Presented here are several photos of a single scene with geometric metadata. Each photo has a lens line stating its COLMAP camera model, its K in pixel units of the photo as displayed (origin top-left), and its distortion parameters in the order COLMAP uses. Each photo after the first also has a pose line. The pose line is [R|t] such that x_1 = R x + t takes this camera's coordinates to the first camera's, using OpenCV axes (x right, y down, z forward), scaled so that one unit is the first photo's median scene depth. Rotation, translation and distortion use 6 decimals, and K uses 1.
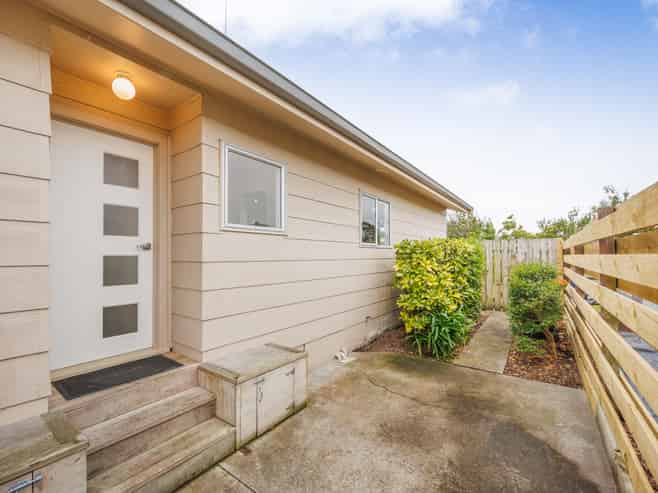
lens RADIAL K [[284.1, 0, 343.1], [0, 284.1, 256.9], [0, 0, 1]] dist [-0.013144, -0.000387]
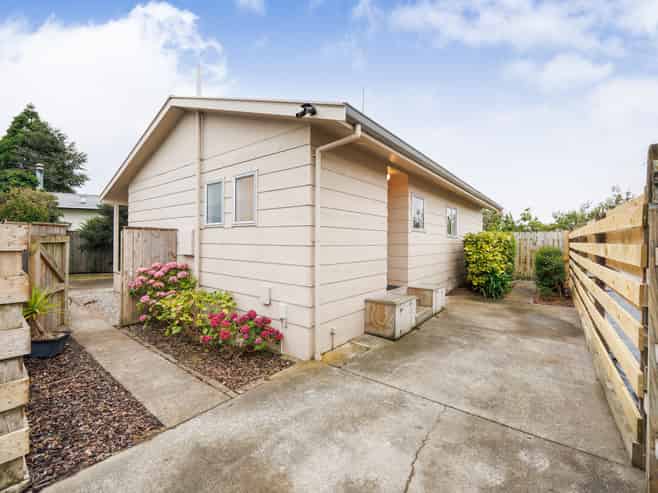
lens RADIAL K [[284.1, 0, 328.1], [0, 284.1, 242.4], [0, 0, 1]] dist [-0.013144, -0.000387]
pose [[0.997740, 0.007635, -0.066764, -0.423287], [-0.007797, 0.999967, -0.002171, 0.004662], [0.066745, 0.002687, 0.997766, -0.613122]]
